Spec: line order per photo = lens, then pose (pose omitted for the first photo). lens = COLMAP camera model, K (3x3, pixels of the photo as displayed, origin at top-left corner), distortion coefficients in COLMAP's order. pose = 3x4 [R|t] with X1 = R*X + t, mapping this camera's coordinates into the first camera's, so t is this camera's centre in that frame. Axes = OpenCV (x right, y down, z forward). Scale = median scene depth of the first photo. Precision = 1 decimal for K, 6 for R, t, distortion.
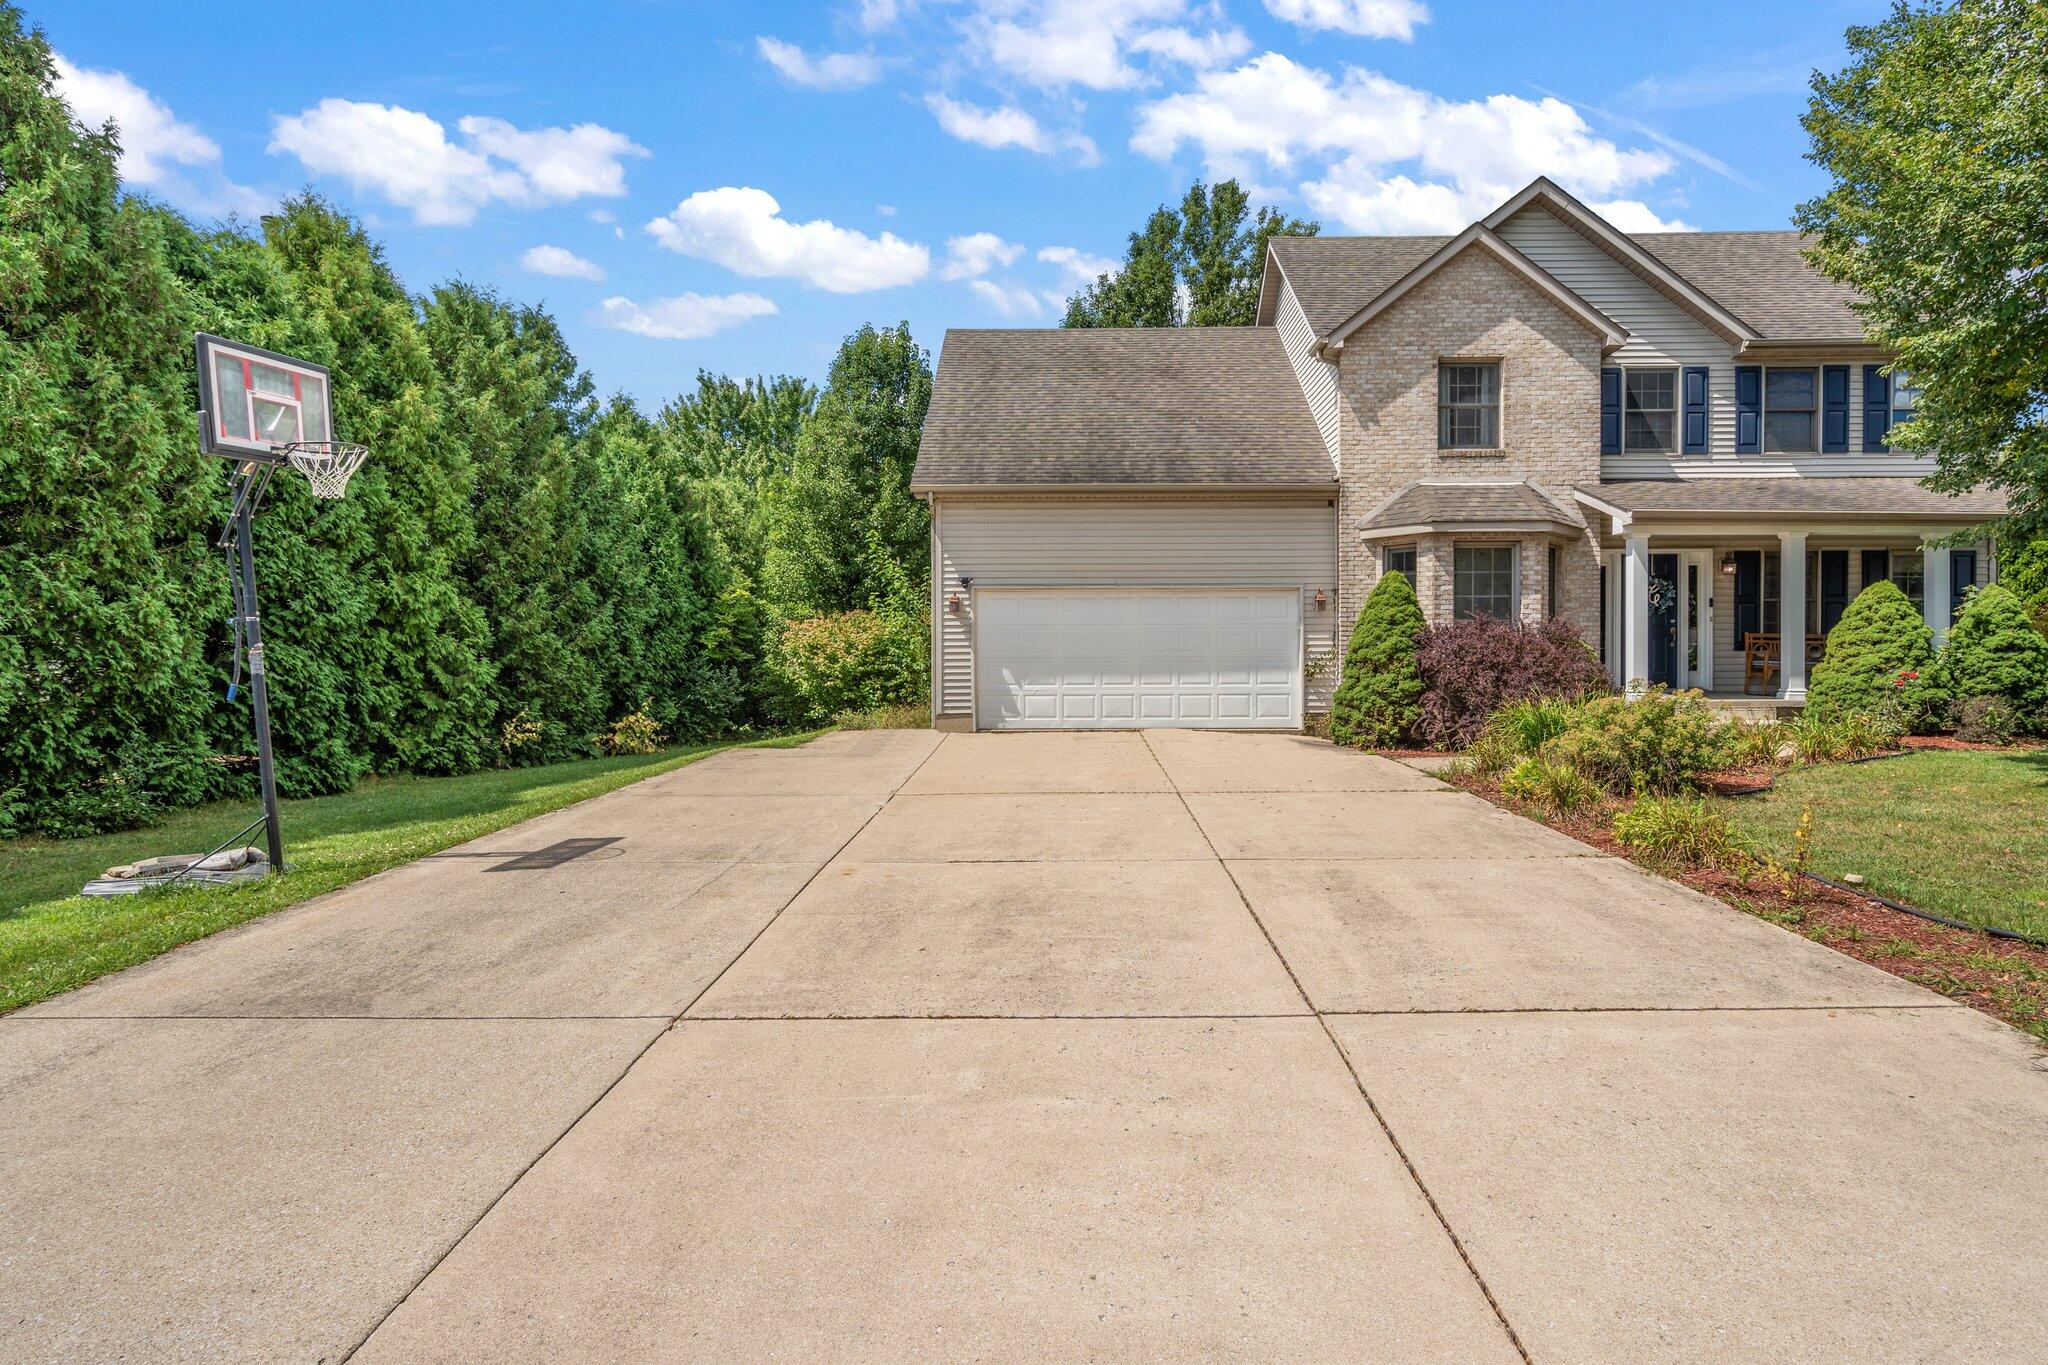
lens RADIAL K [[1138.8, 0, 1040.0], [0, 1138.8, 684.7], [0, 0, 1]] dist [0.002917, 0.001739]
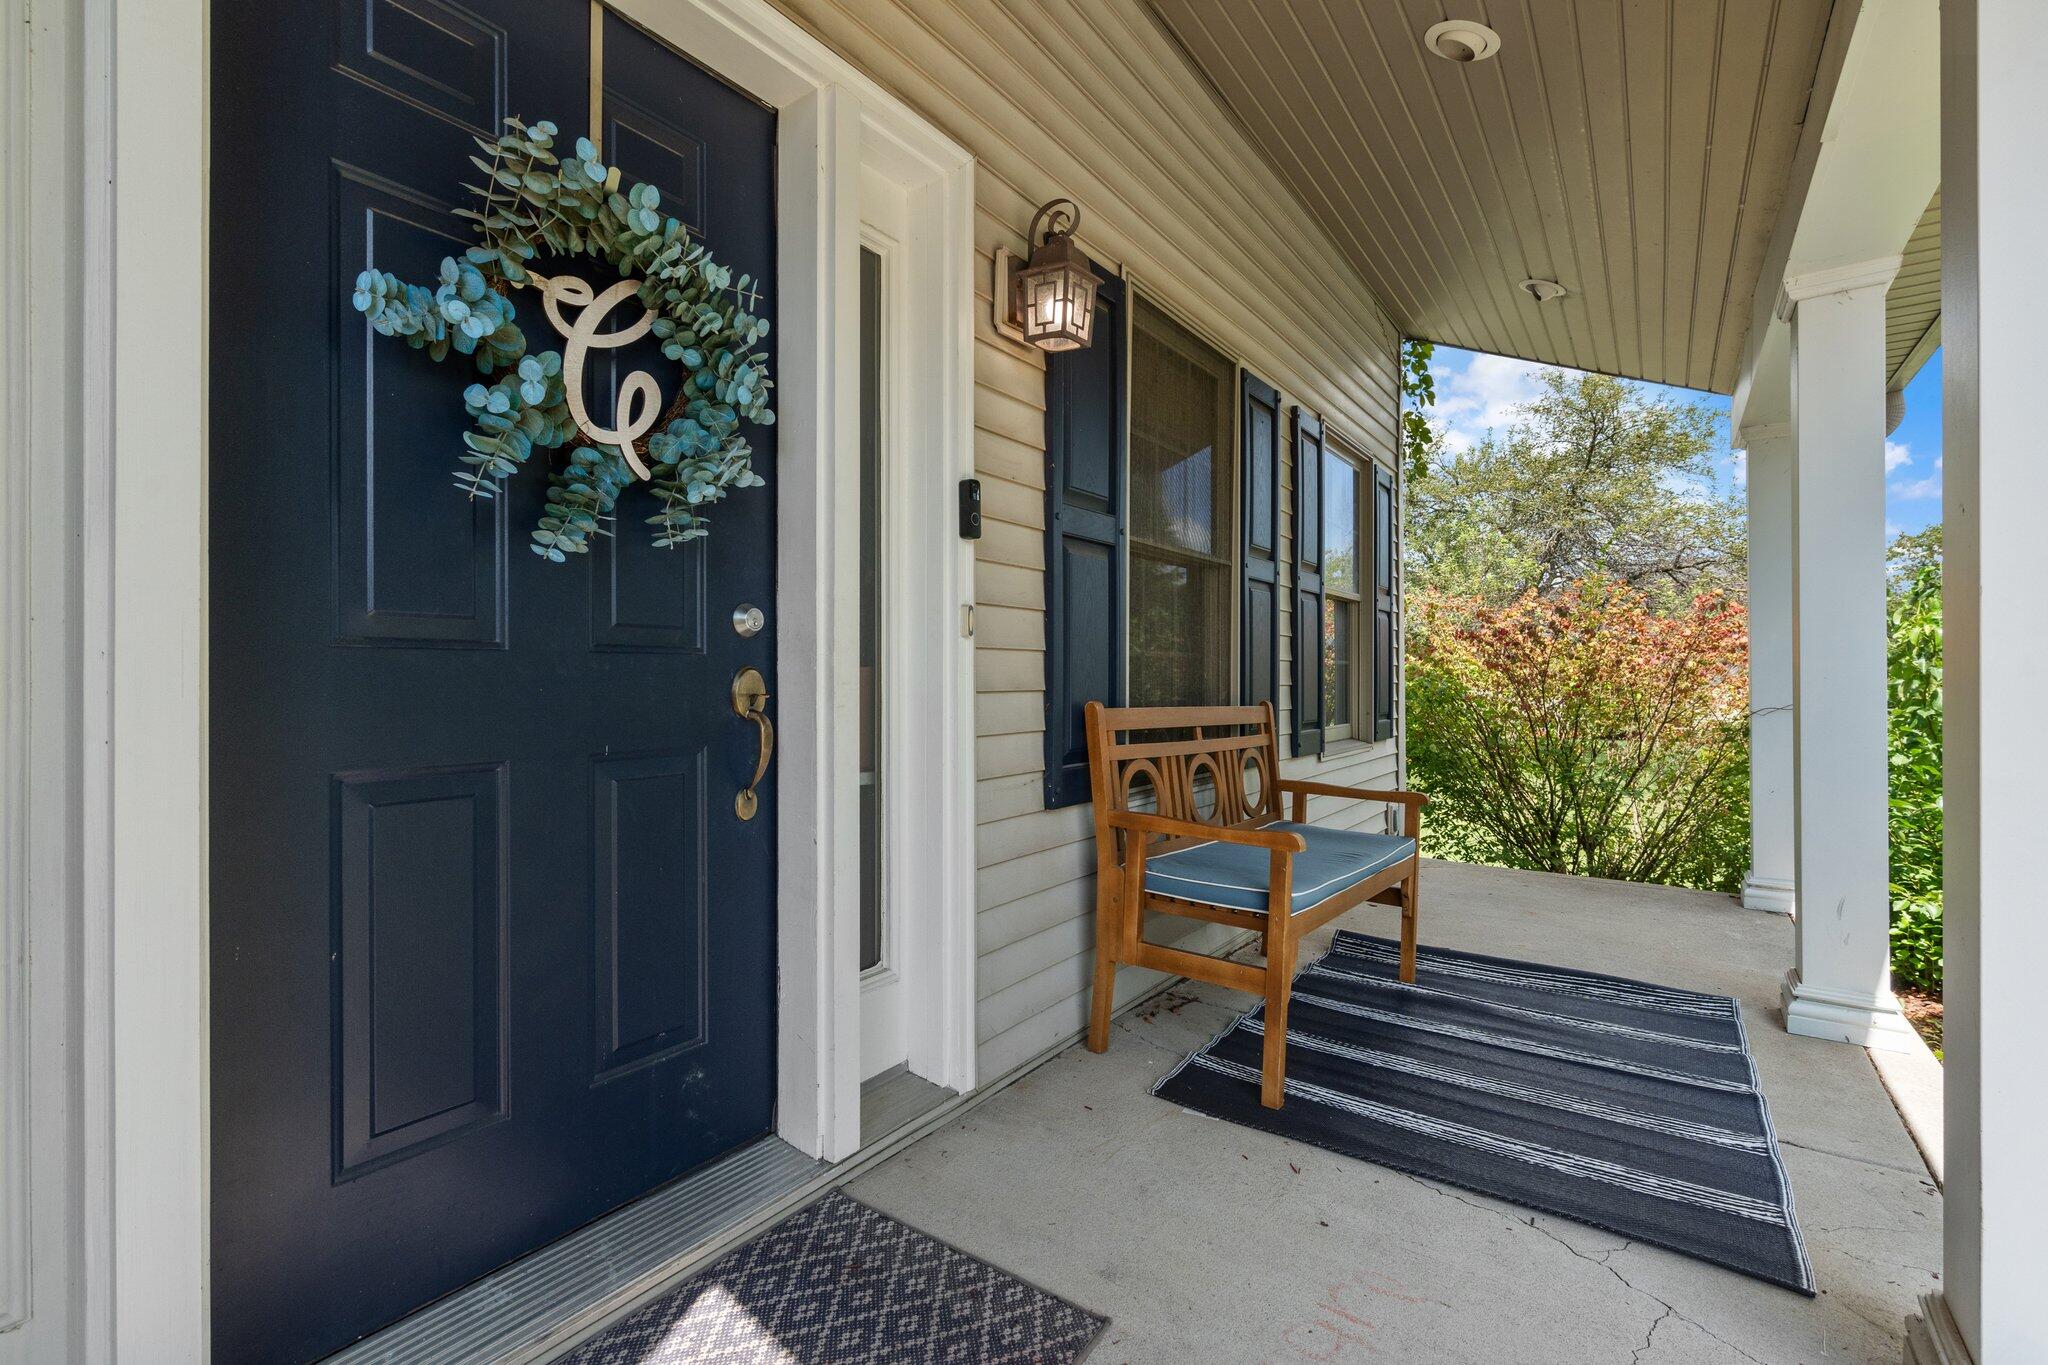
lens RADIAL K [[918.6, 0, 1029.8], [0, 918.6, 676.5], [0, 0, 1]] dist [-0.001764, 0.000233]
pose [[0.536029, 0.002846, 0.844195, 0.502011], [0.010331, 0.999897, -0.009931, -0.049971], [-0.844136, 0.014045, 0.535945, 0.949953]]
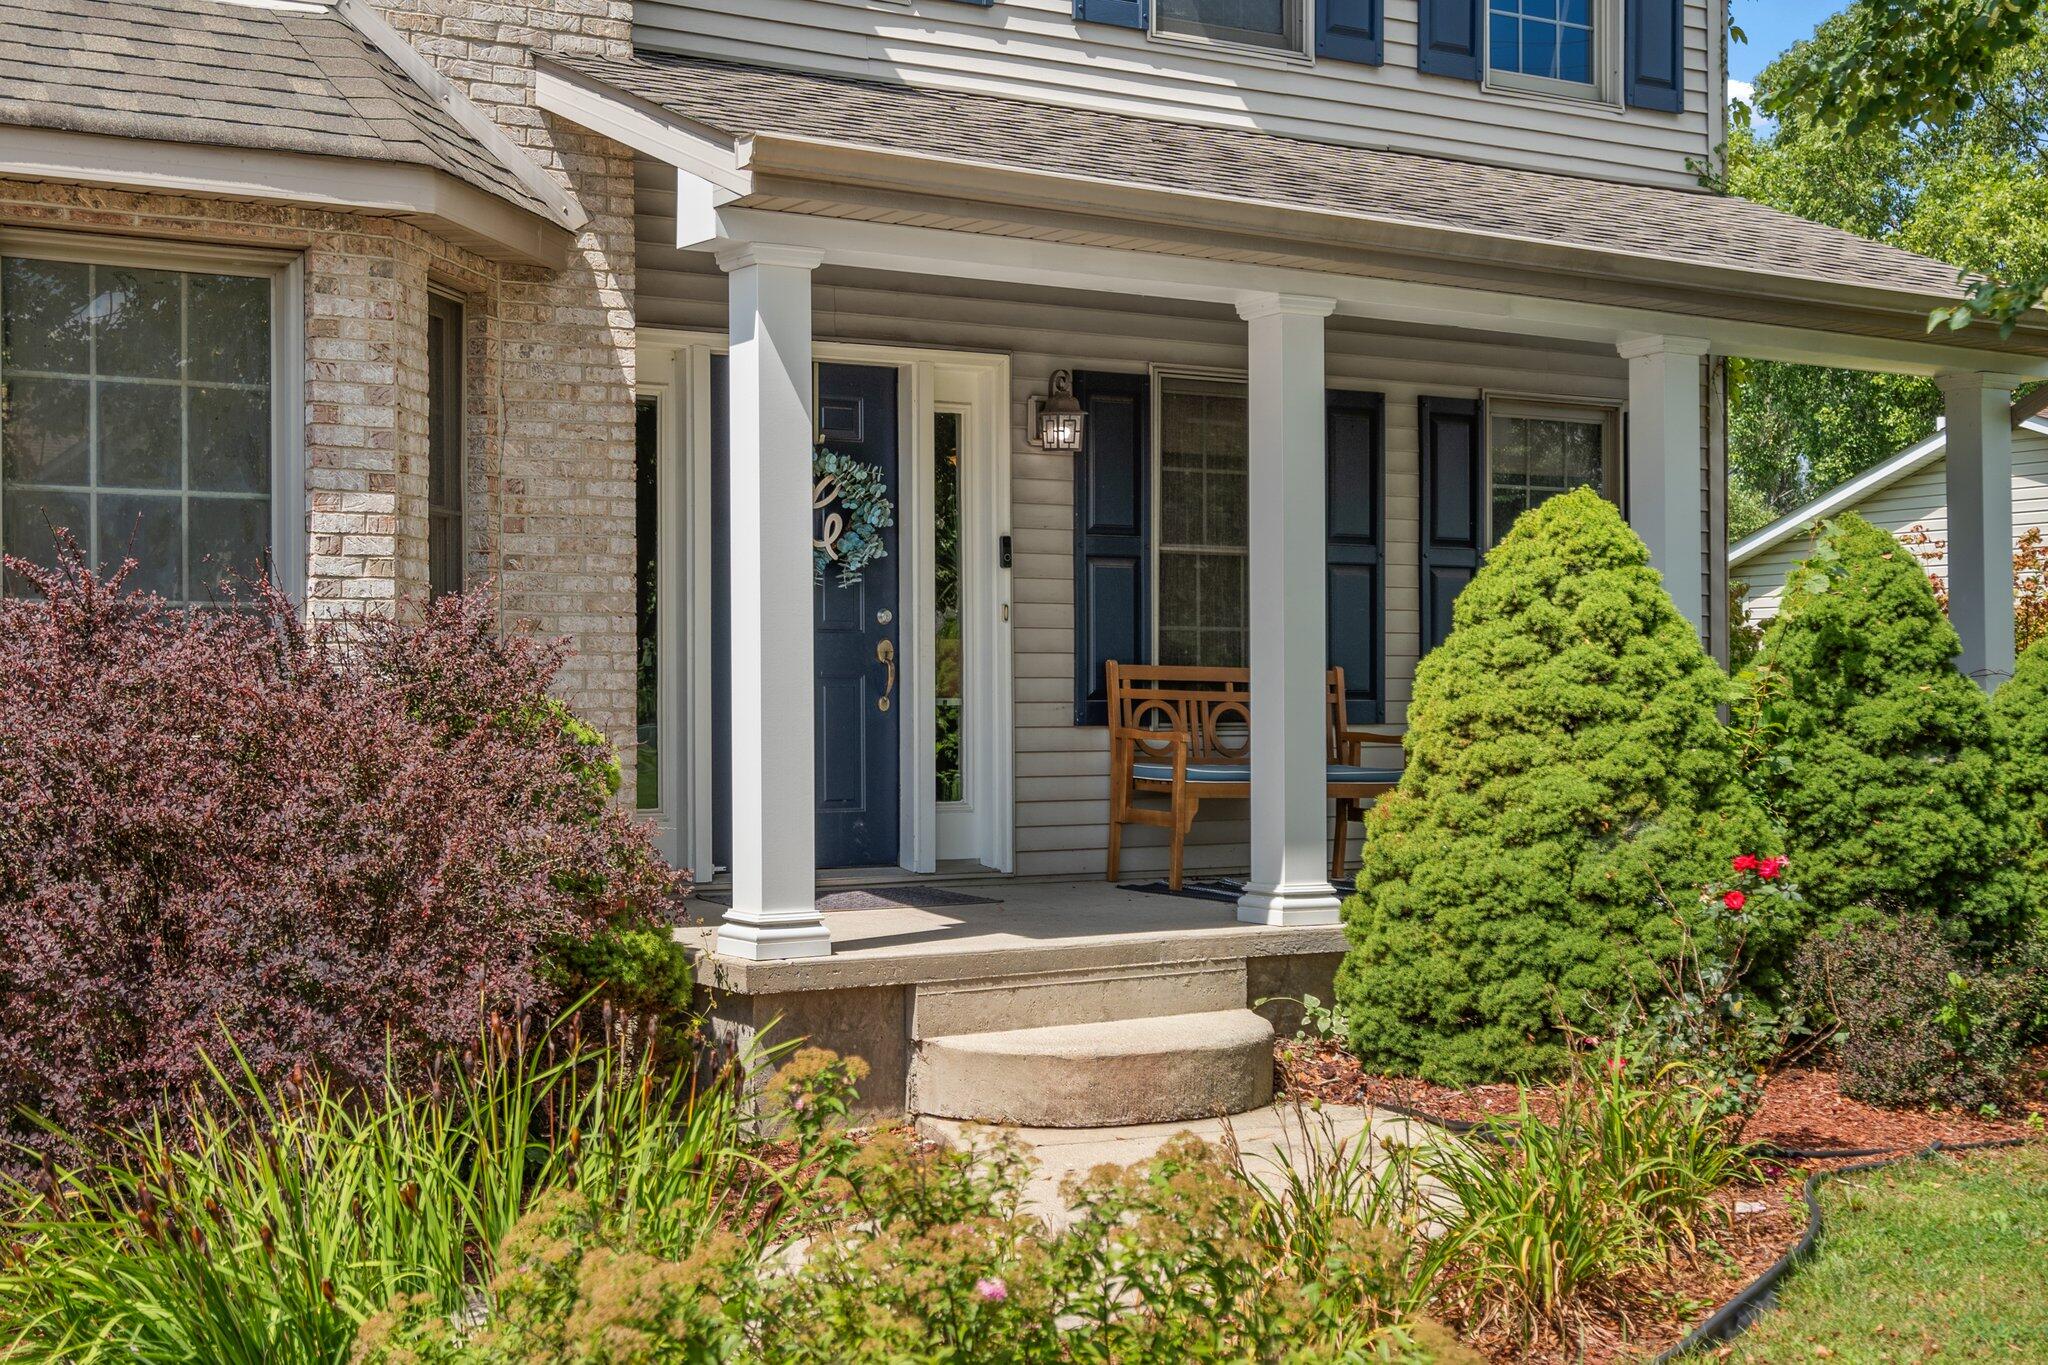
lens RADIAL K [[2744.7, 0, 1022.3], [0, 2744.7, 683.7], [0, 0, 1]] dist [0.022900, 0.000000]
pose [[0.832927, 0.002261, 0.553378, 0.232805], [0.007060, 0.999867, -0.014713, -0.031413], [-0.553337, 0.016162, 0.832800, 0.460131]]
